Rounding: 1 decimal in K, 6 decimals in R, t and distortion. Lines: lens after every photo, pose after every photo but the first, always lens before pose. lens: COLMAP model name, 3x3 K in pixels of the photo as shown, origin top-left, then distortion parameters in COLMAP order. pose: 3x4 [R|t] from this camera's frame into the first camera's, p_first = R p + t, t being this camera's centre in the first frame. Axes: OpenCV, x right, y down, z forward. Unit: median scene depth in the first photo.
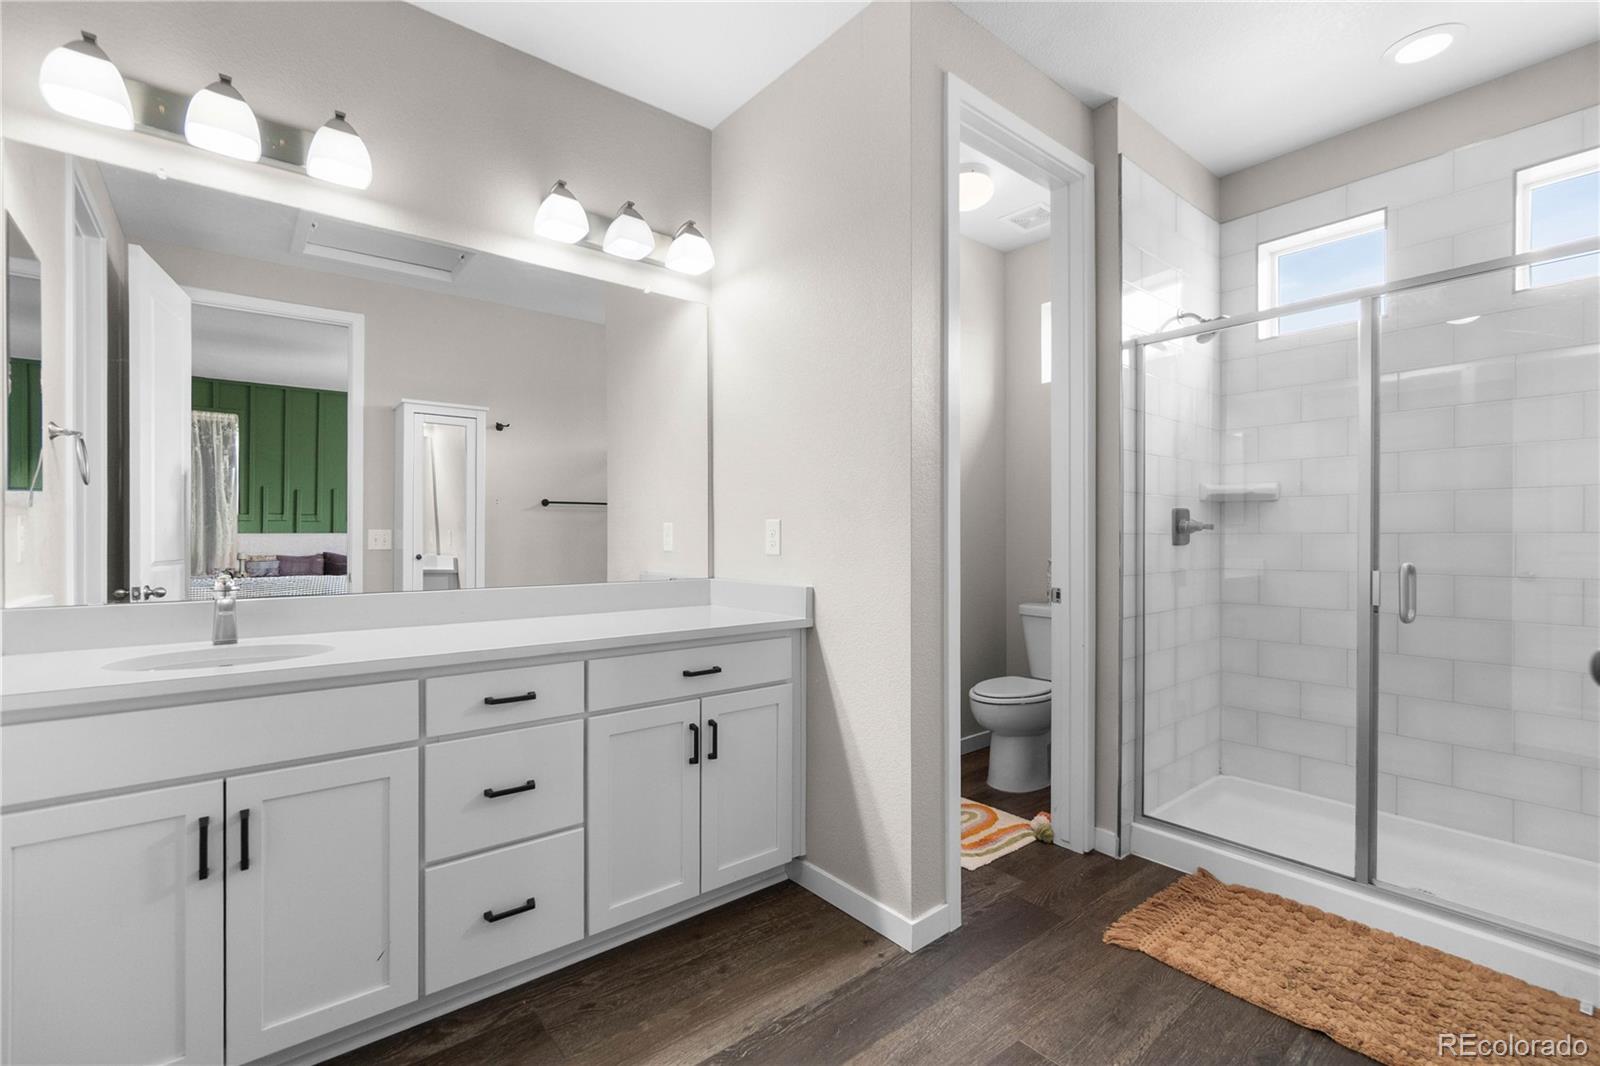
lens RADIAL K [[706.0, 0, 798.7], [0, 706.0, 534.3], [0, 0, 1]] dist [-0.006606, 0.001746]
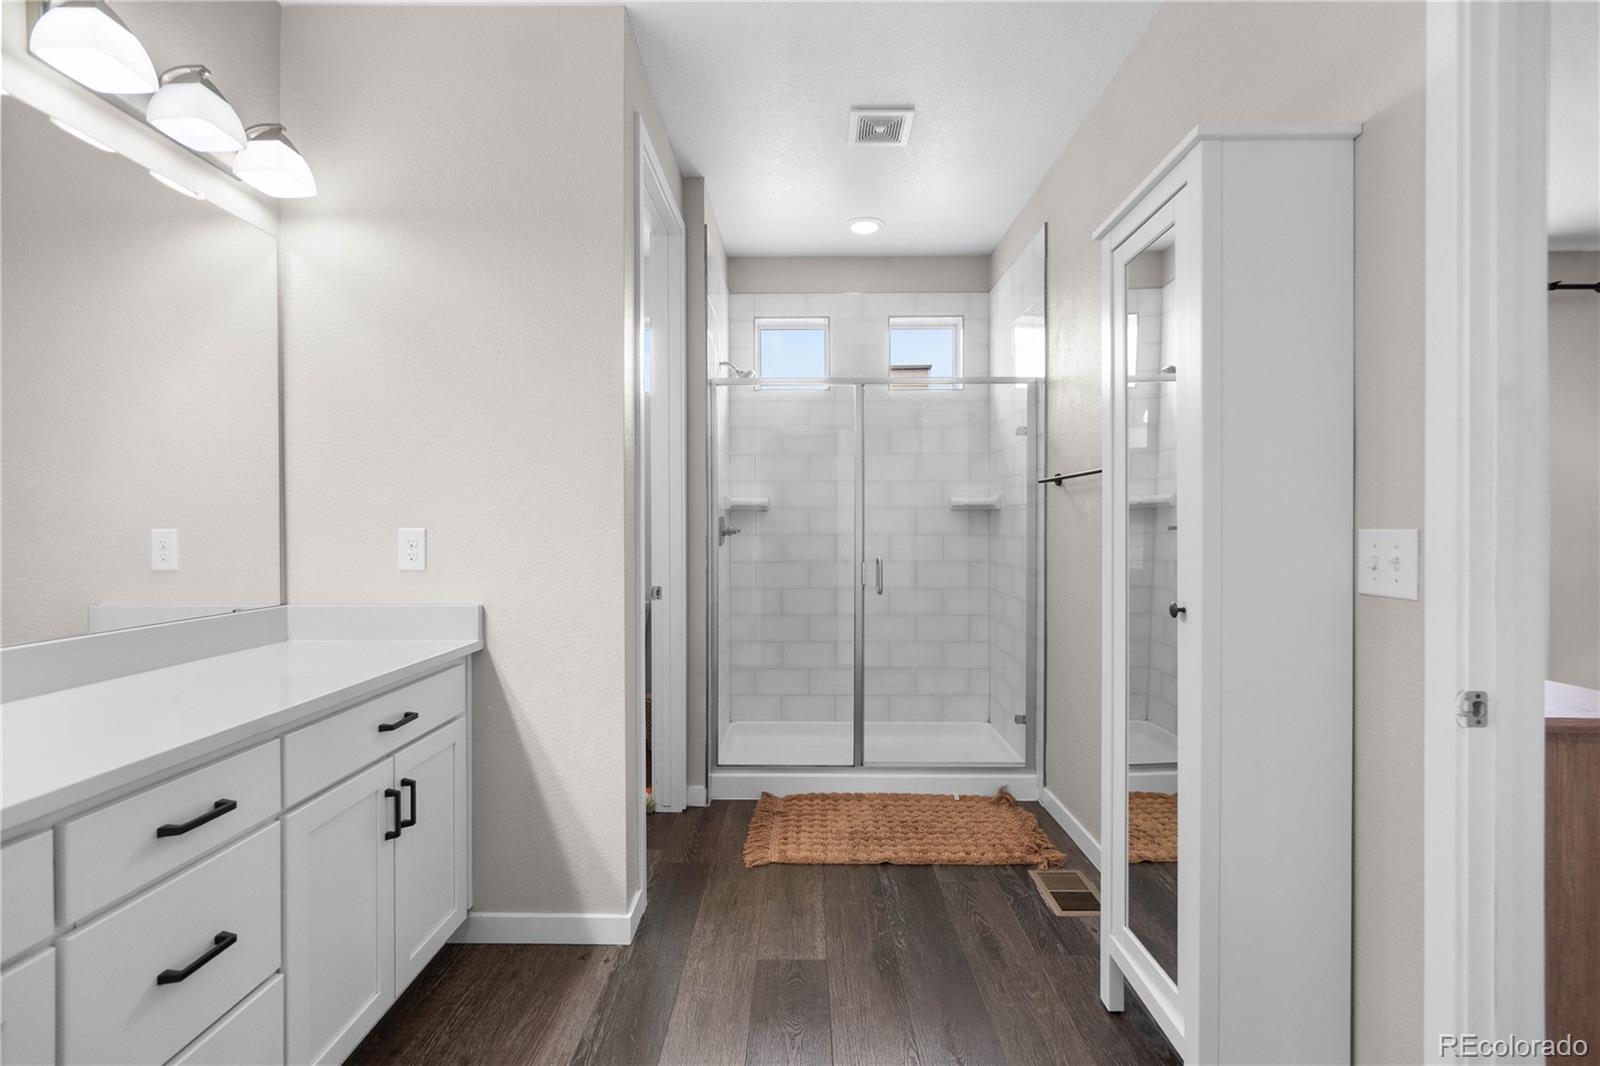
lens RADIAL K [[706.0, 0, 797.7], [0, 706.0, 526.5], [0, 0, 1]] dist [-0.006606, 0.001746]
pose [[0.629961, -0.002987, 0.776621, -0.466753], [0.000145, 0.999993, 0.003728, -0.030826], [-0.776627, -0.002236, 0.629957, 0.137379]]
